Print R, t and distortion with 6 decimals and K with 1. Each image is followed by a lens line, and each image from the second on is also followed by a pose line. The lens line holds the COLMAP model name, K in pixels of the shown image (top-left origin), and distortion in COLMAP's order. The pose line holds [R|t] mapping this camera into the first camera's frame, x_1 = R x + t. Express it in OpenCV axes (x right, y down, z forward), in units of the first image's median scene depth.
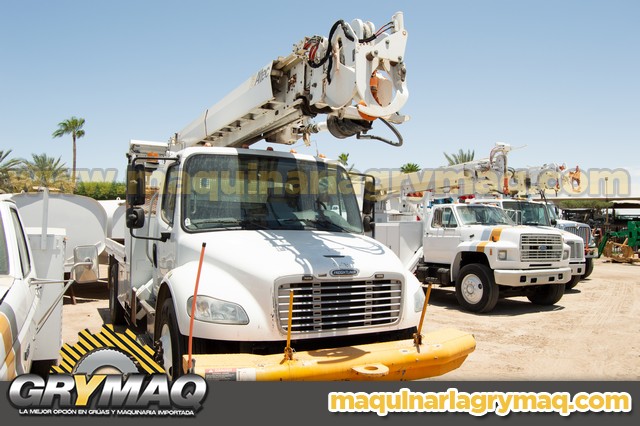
lens RADIAL K [[506.3, 0, 317.9], [0, 506.3, 215.1], [0, 0, 1]] dist [-0.107516, 0.053844]
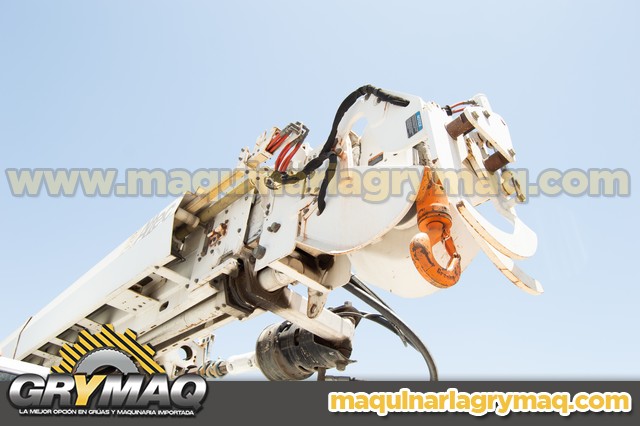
lens RADIAL K [[506.3, 0, 317.9], [0, 506.3, 215.1], [0, 0, 1]] dist [-0.107516, 0.053844]
pose [[0.958678, 0.205668, 0.196563, -0.059051], [-0.061773, 0.824925, -0.561856, -0.012014], [-0.277705, 0.526497, 0.803543, 0.589467]]
